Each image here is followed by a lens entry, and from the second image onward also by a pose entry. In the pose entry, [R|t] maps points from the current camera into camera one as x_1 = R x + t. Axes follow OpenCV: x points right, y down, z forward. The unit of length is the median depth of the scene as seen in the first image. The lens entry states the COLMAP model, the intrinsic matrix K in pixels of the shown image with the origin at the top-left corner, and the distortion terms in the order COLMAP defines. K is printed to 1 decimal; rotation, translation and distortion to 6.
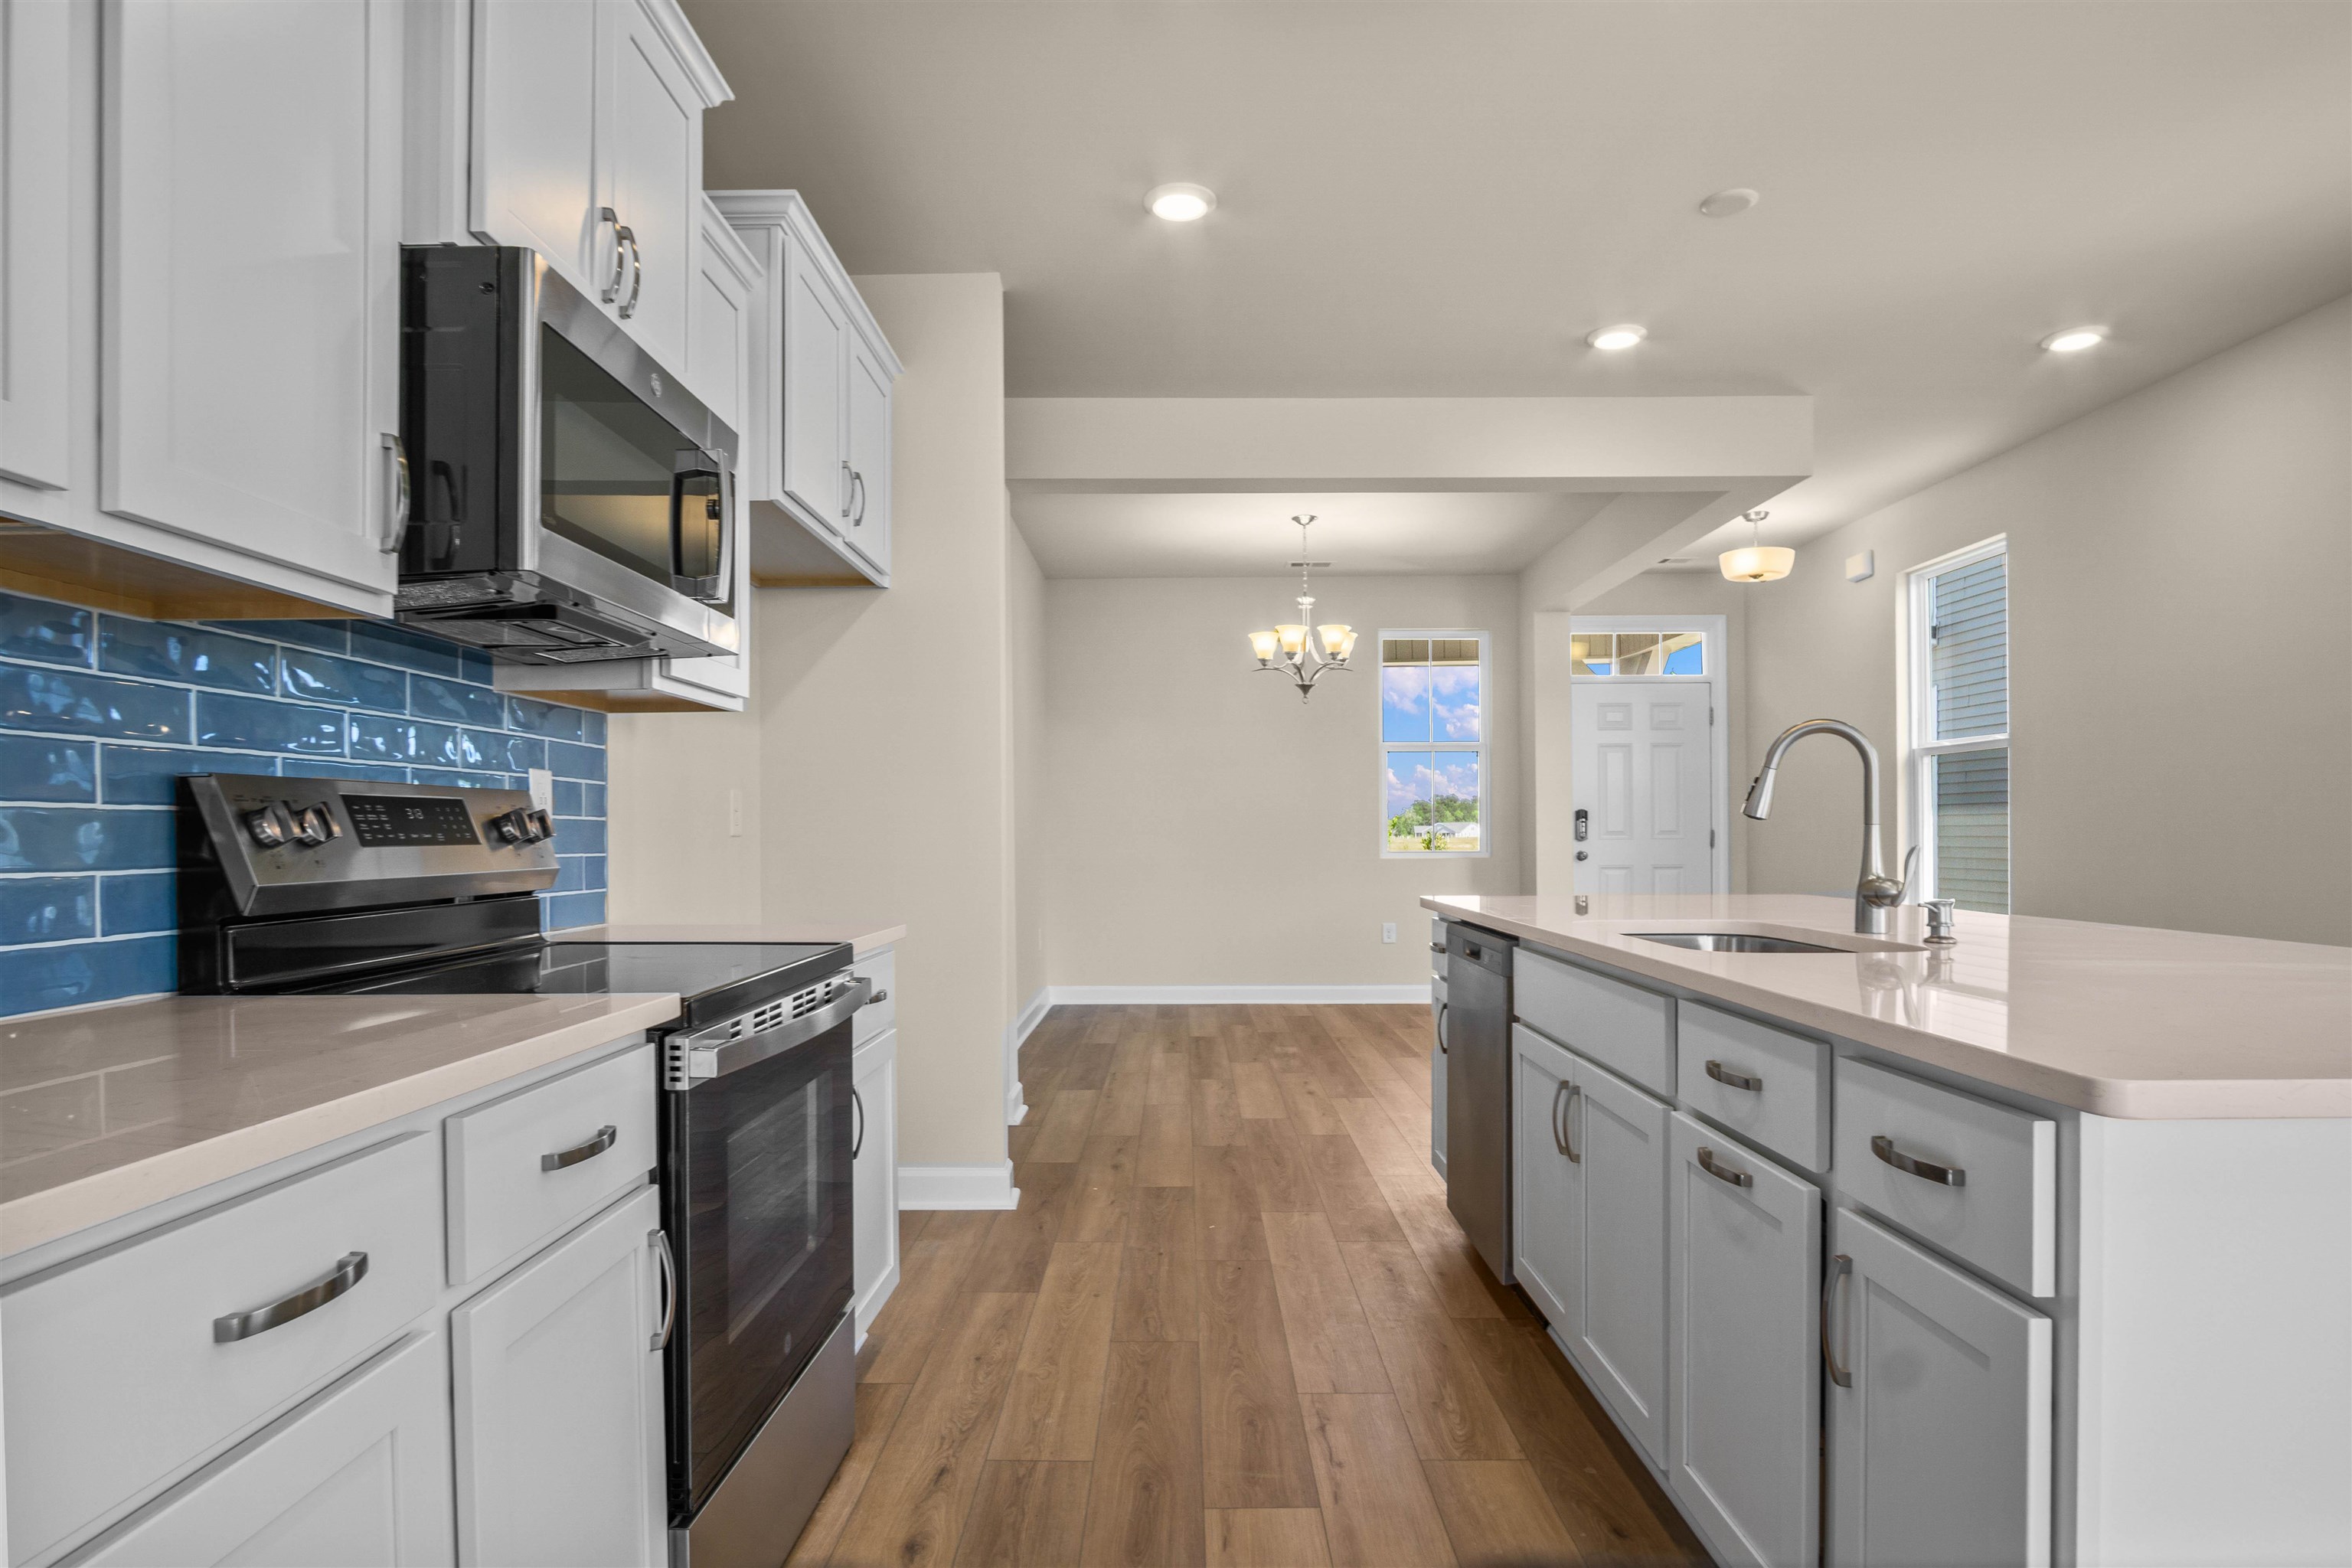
lens RADIAL K [[1293.2, 0, 1171.0], [0, 1293.2, 830.7], [0, 0, 1]] dist [-0.028585, 0.003253]
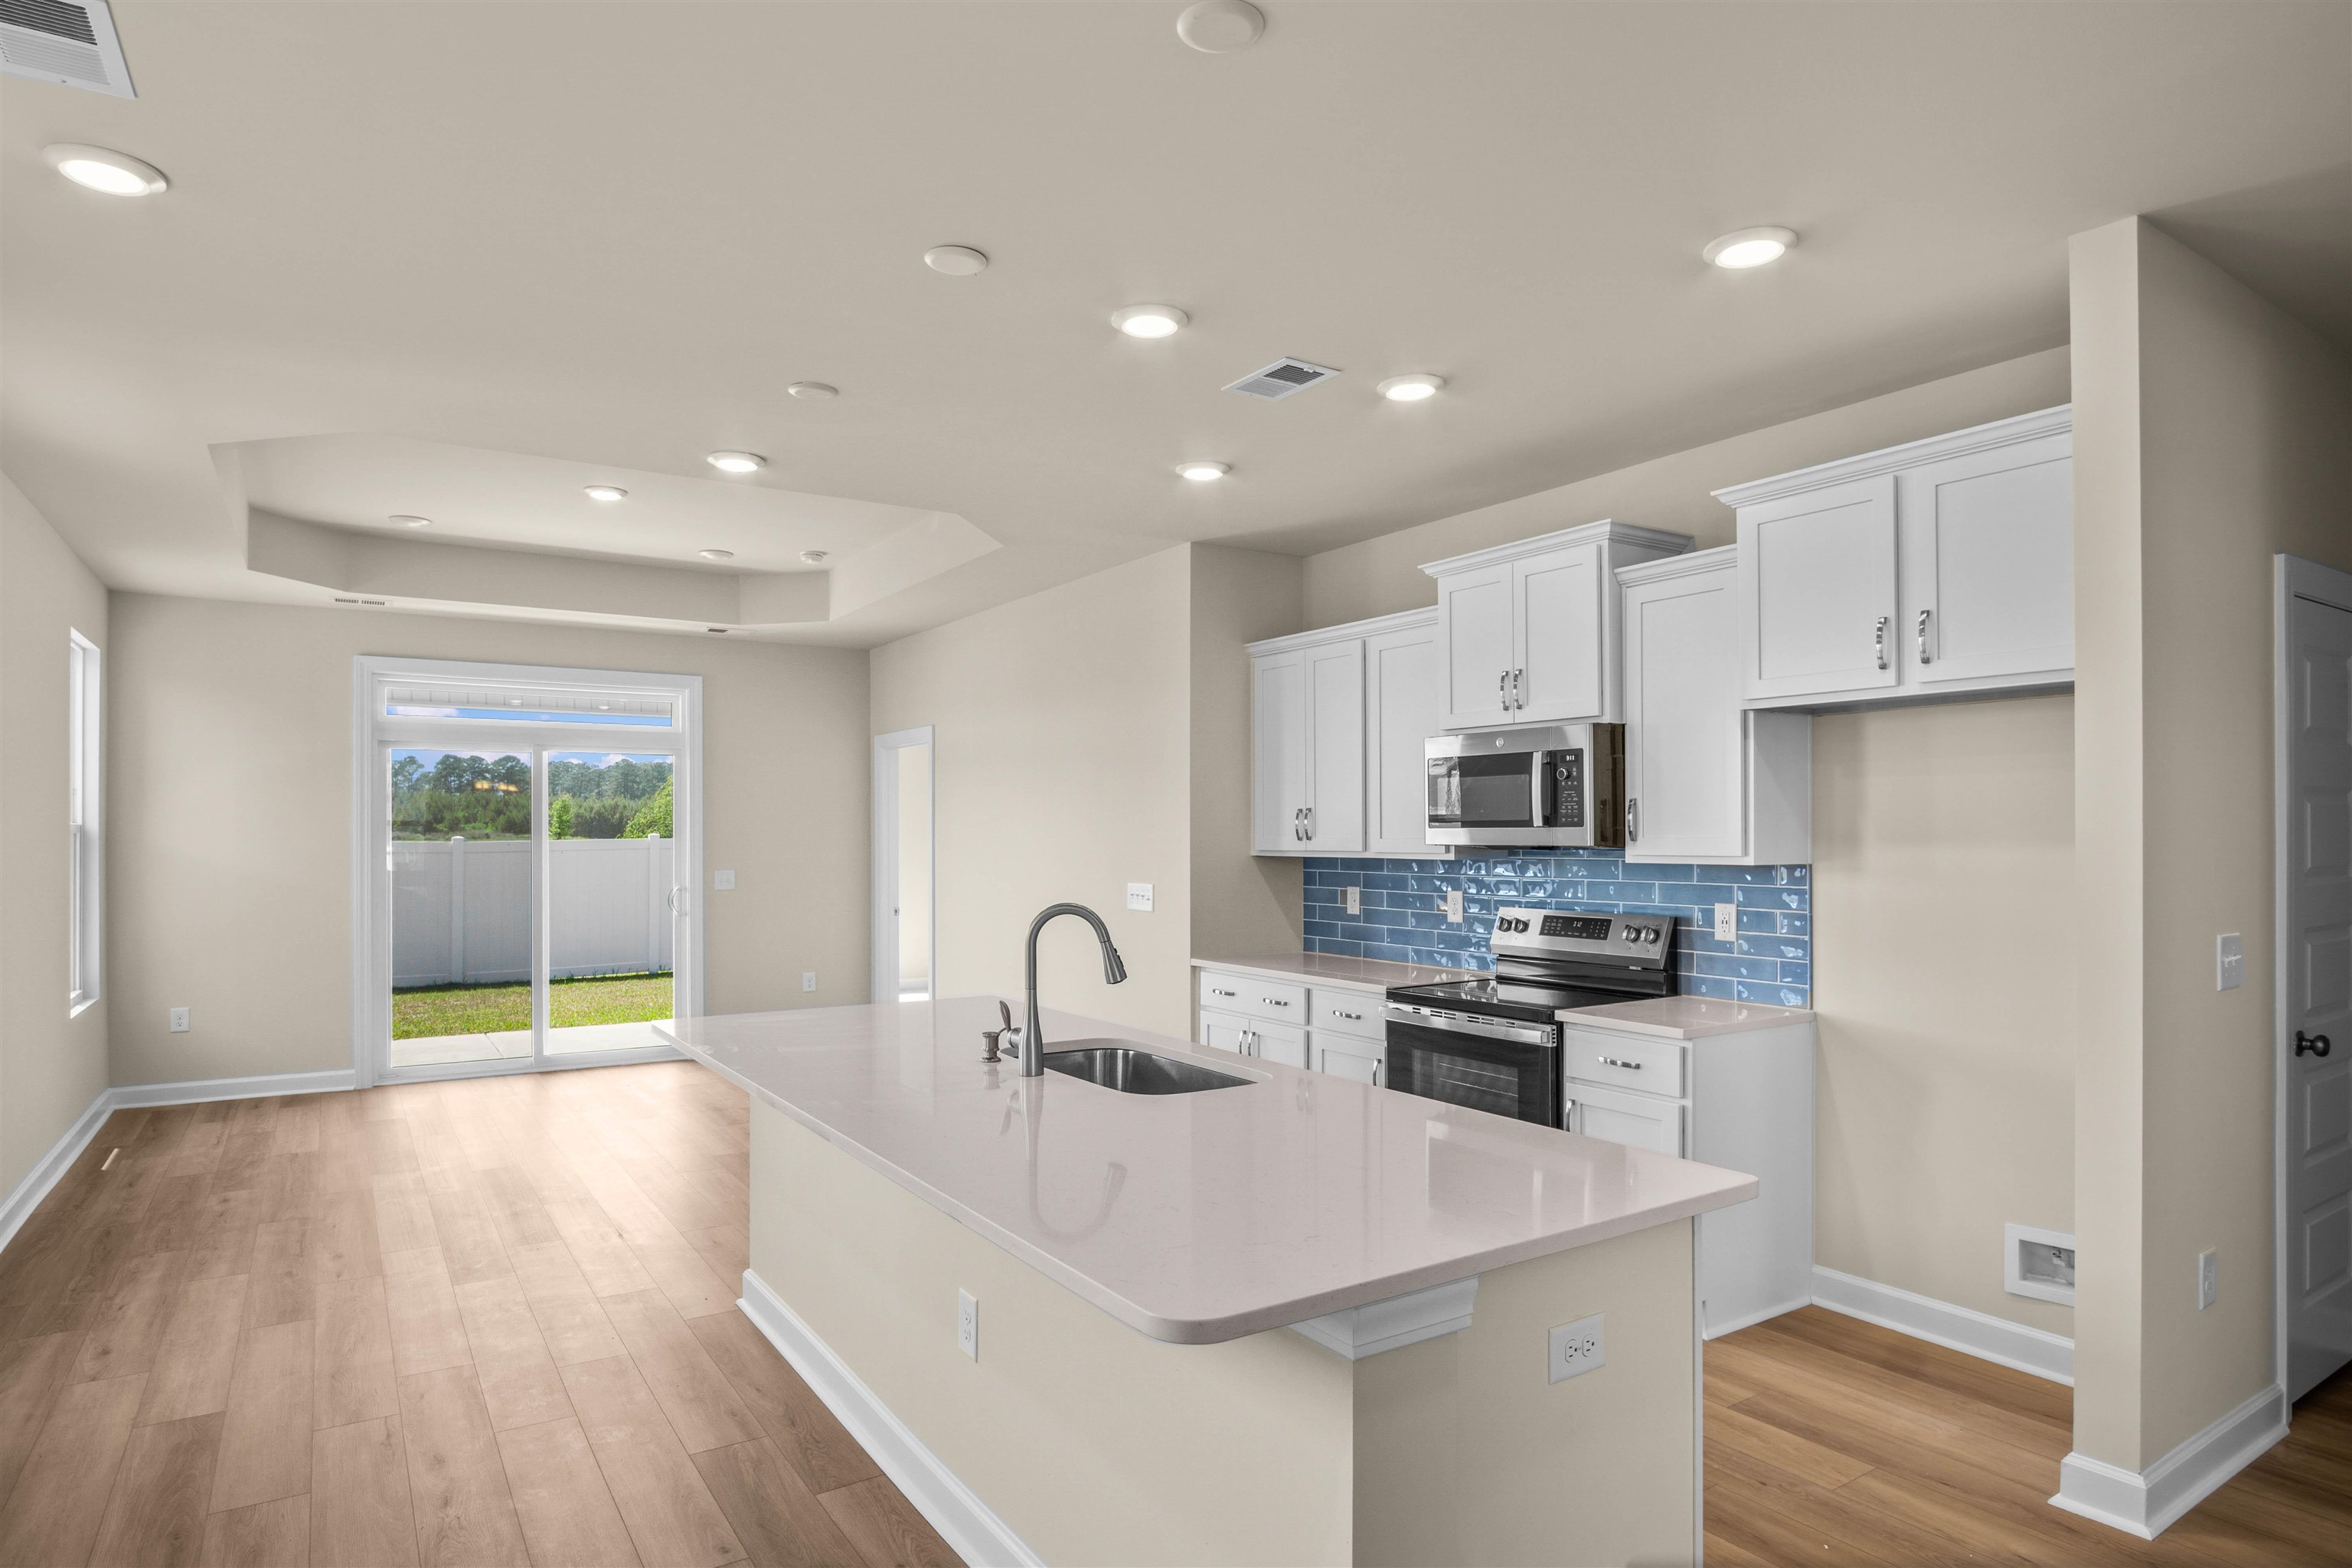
lens RADIAL K [[1293.2, 0, 1171.0], [0, 1293.2, 830.7], [0, 0, 1]] dist [-0.028585, 0.003253]
pose [[-0.831081, 0.004595, -0.556132, 0.950810], [0.007925, 0.999962, -0.003581, -0.129286], [0.556095, -0.007383, -0.831086, 1.791268]]
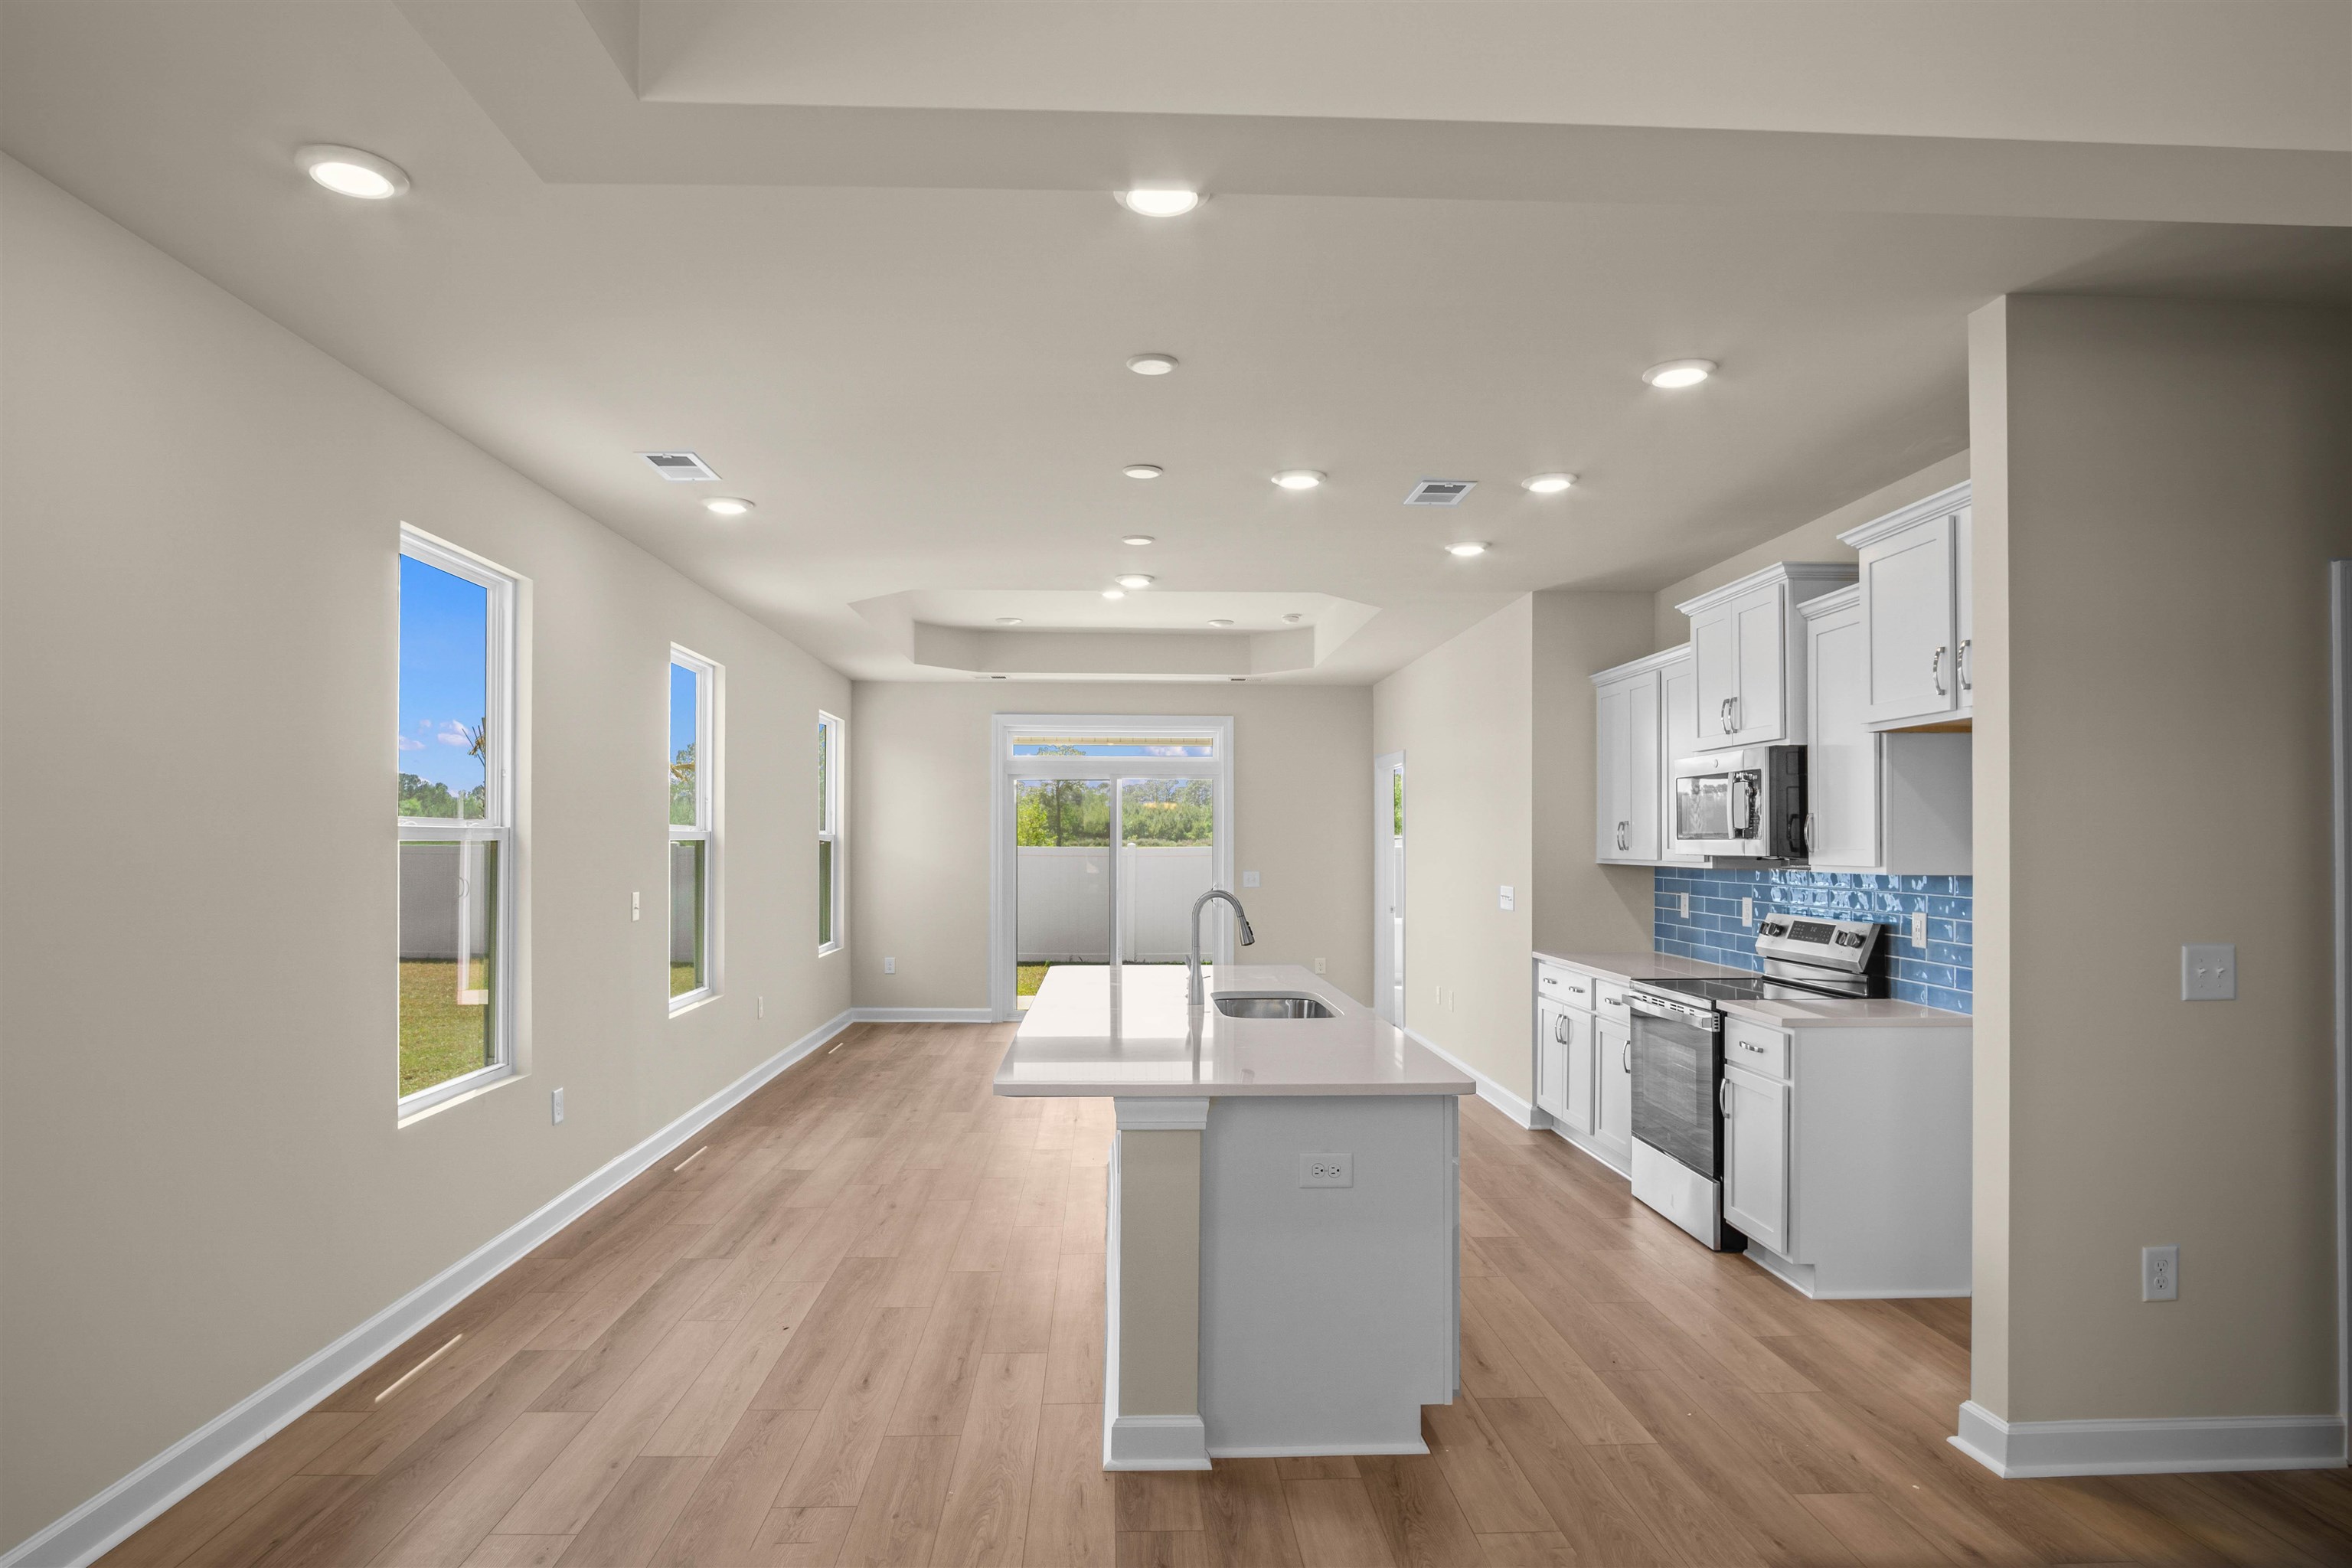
lens RADIAL K [[1293.2, 0, 1171.0], [0, 1293.2, 830.7], [0, 0, 1]] dist [-0.028585, 0.003253]
pose [[-0.998503, 0.001790, -0.054670, 0.576952], [0.002486, 0.999917, -0.012665, -0.126880], [0.054642, -0.012782, -0.998424, 2.431463]]
